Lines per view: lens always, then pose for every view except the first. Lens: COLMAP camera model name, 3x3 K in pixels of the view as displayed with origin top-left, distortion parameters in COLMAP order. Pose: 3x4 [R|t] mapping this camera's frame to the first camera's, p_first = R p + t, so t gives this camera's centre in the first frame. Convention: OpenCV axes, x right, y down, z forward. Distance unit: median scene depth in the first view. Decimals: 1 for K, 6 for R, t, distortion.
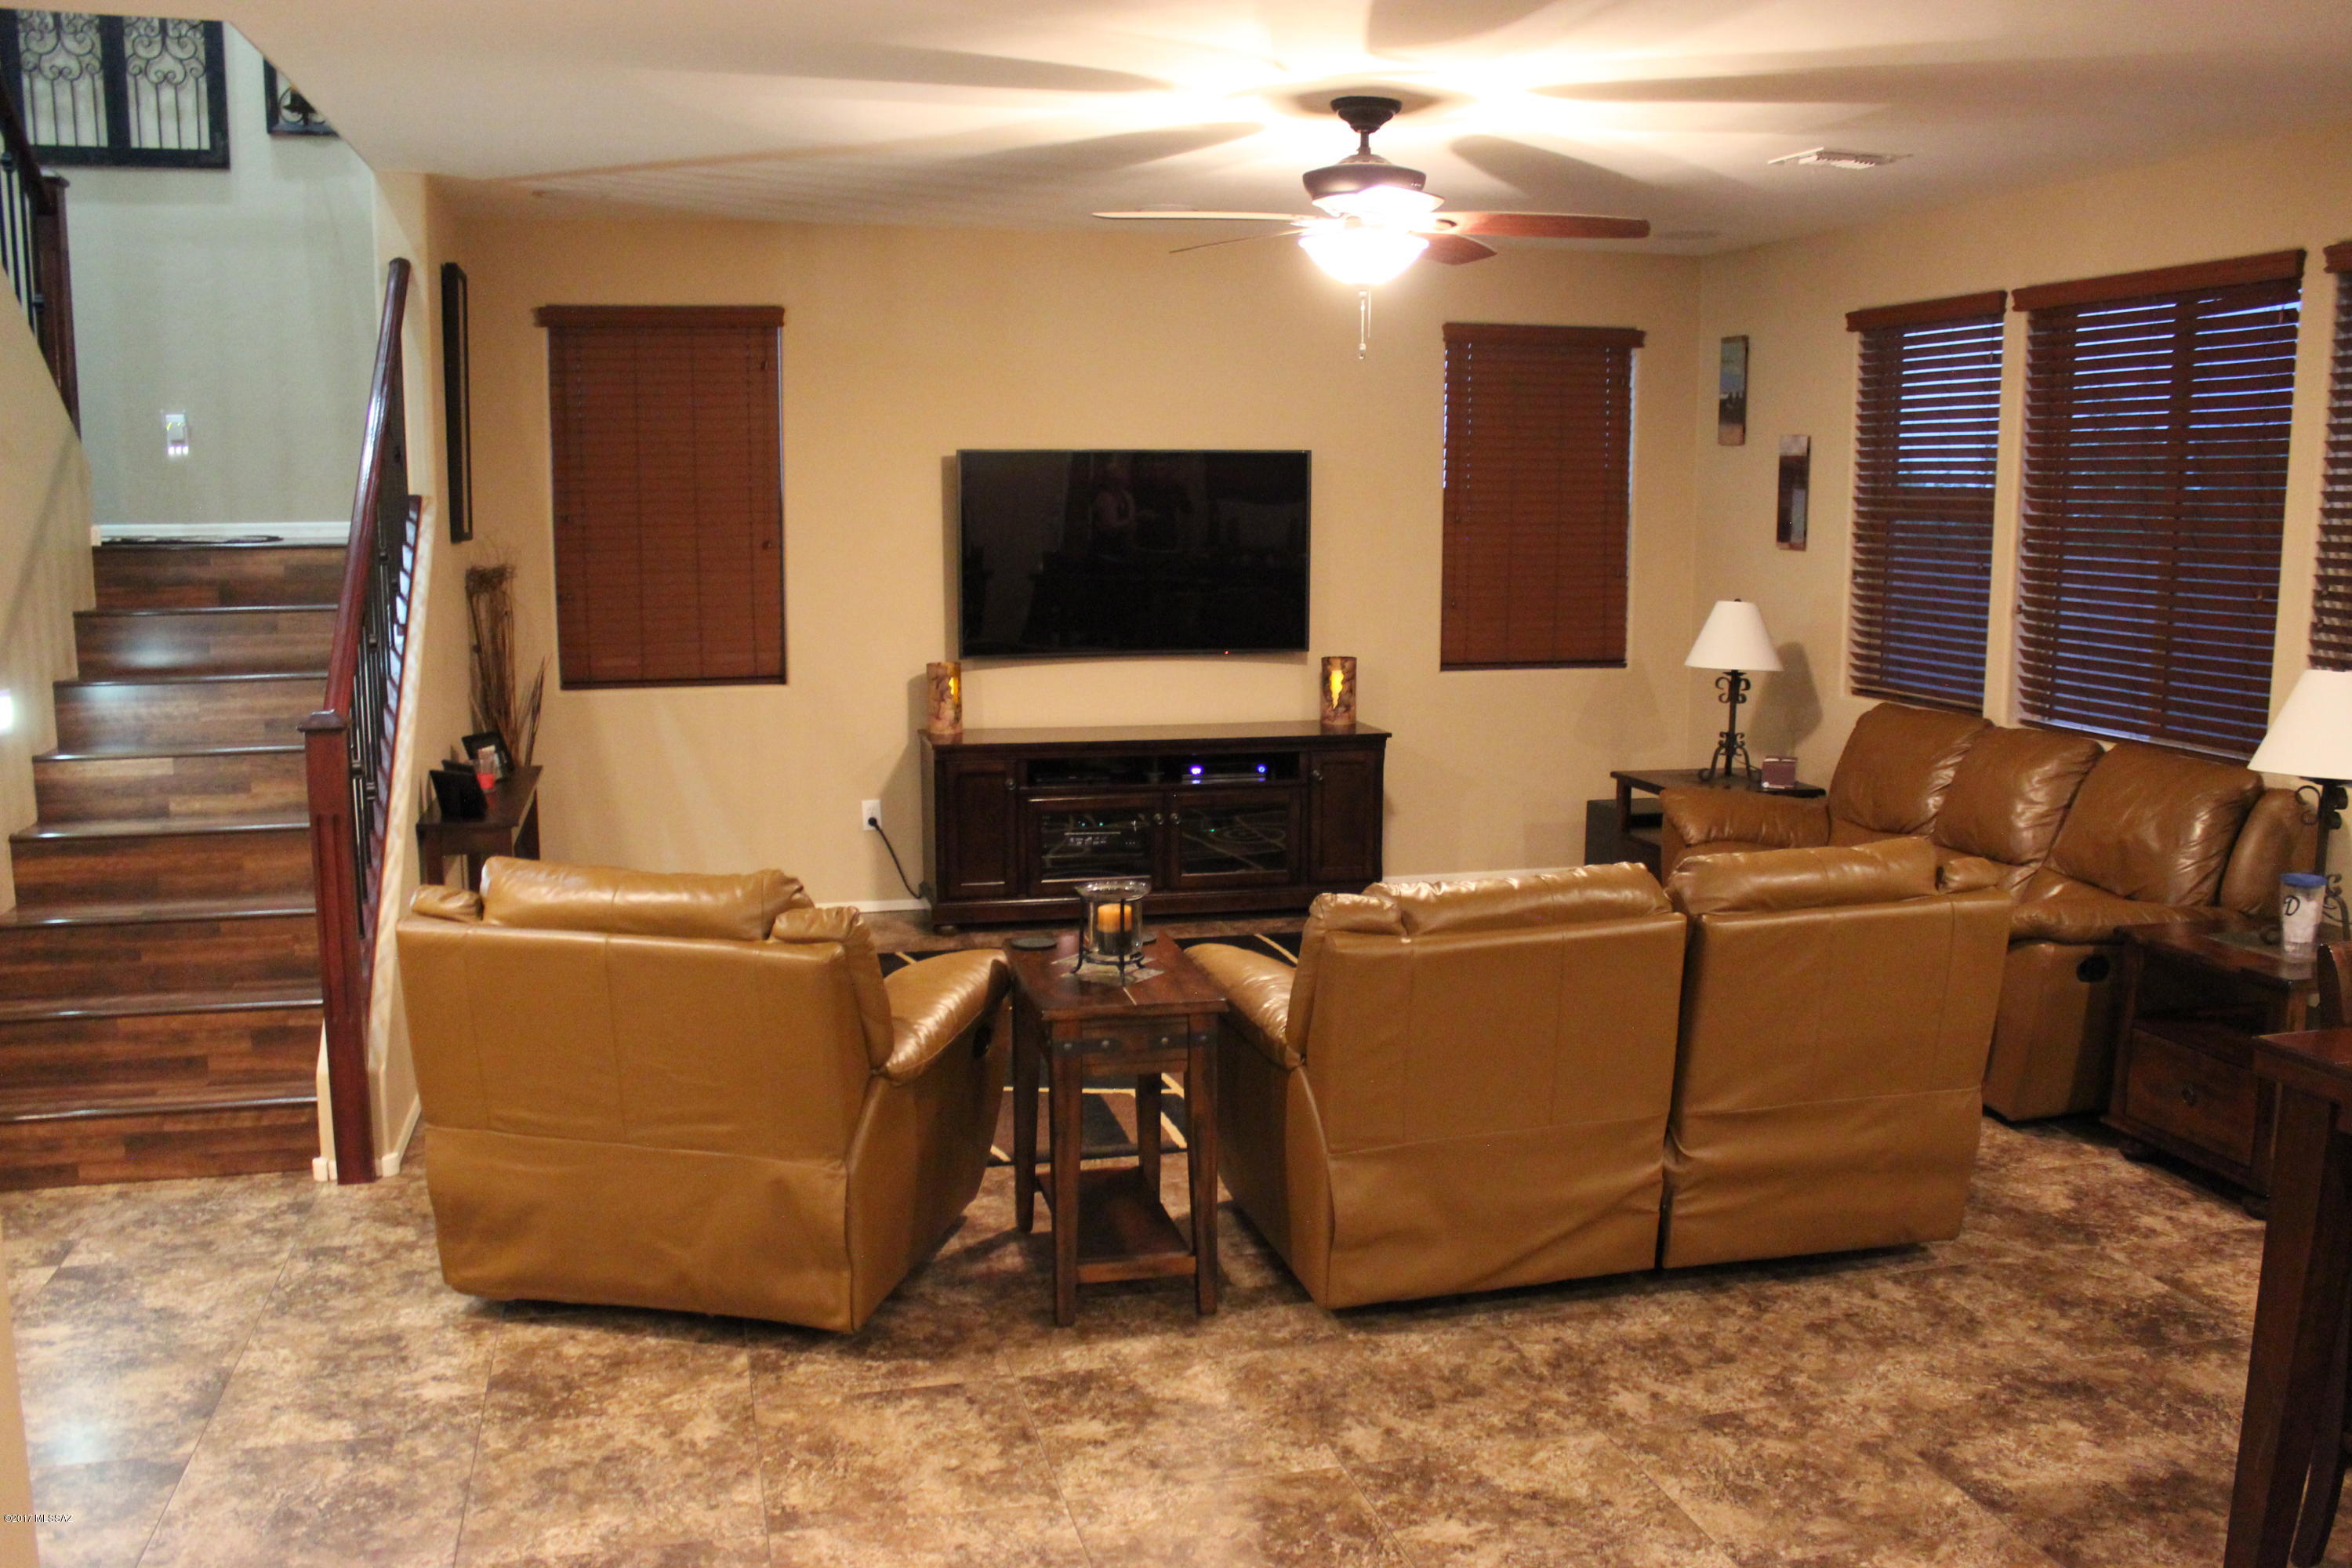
lens RADIAL K [[1933.4, 0, 1172.2], [0, 1933.4, 816.9], [0, 0, 1]] dist [-0.164042, 0.146481]
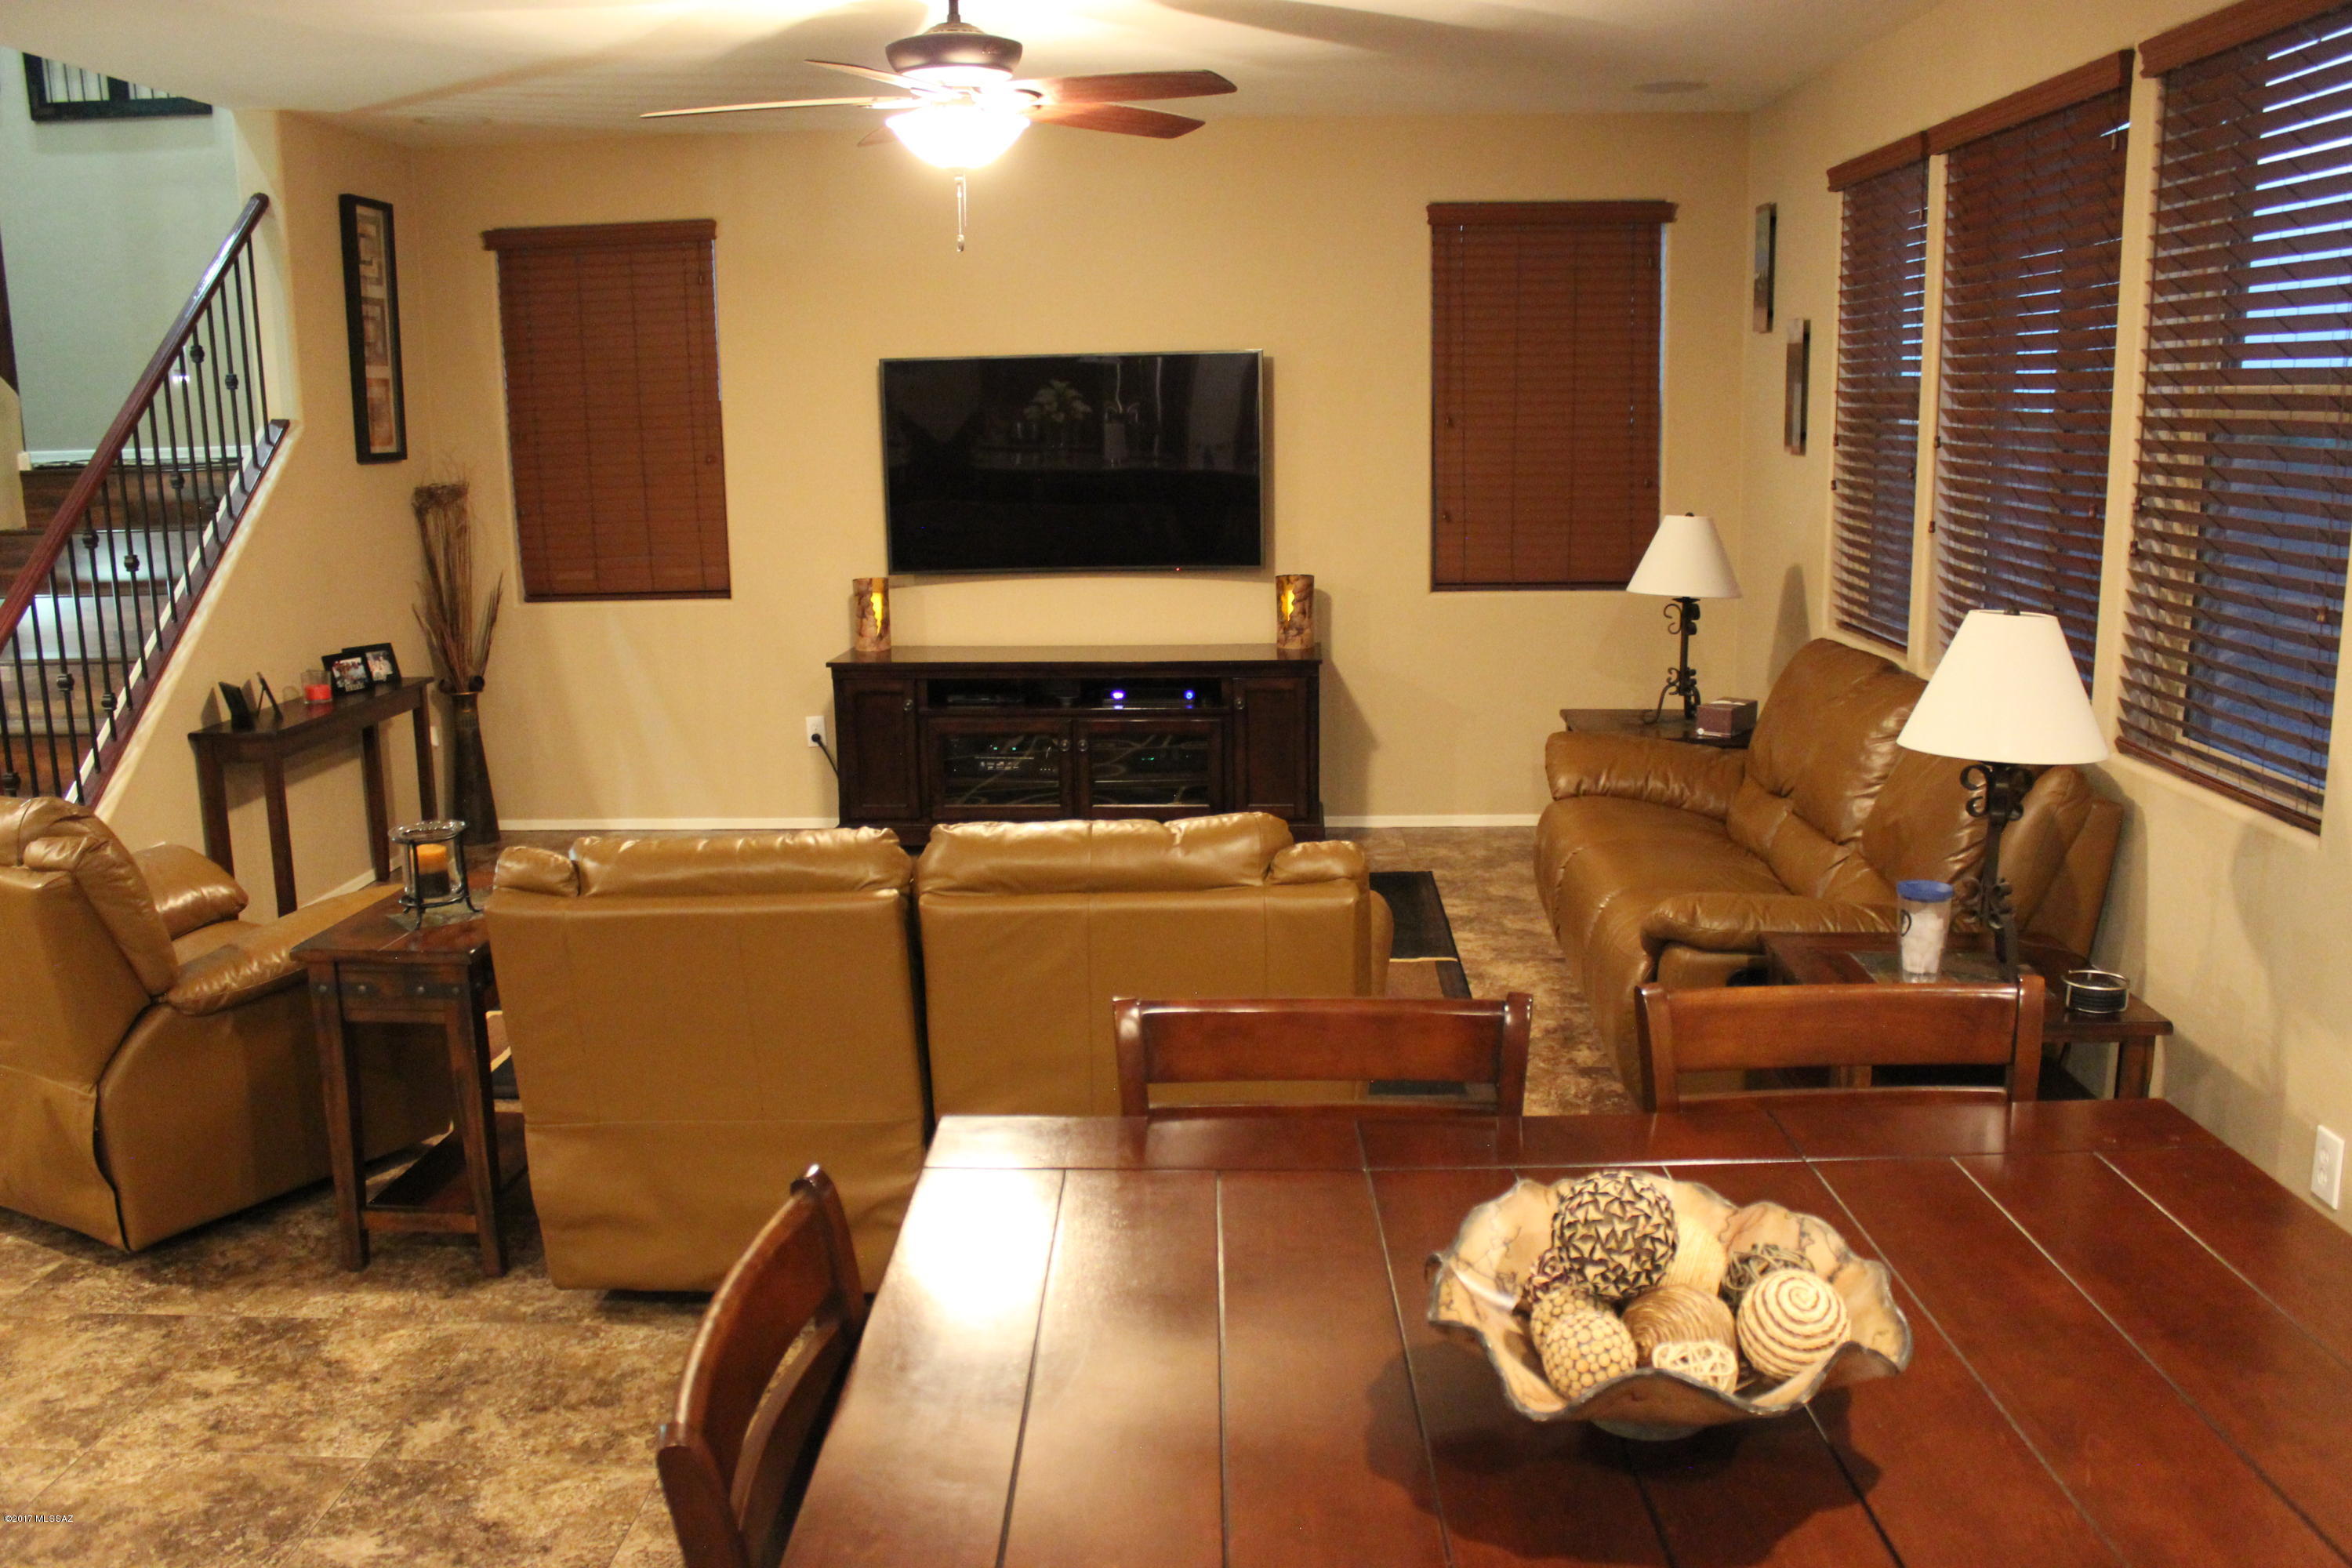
lens RADIAL K [[1933.4, 0, 1172.2], [0, 1933.4, 816.9], [0, 0, 1]] dist [-0.164042, 0.146481]
pose [[0.958293, 0.044580, -0.282287, 0.321493], [-0.030644, 0.998092, 0.053595, -0.016794], [0.284138, -0.042709, 0.957832, 0.107937]]
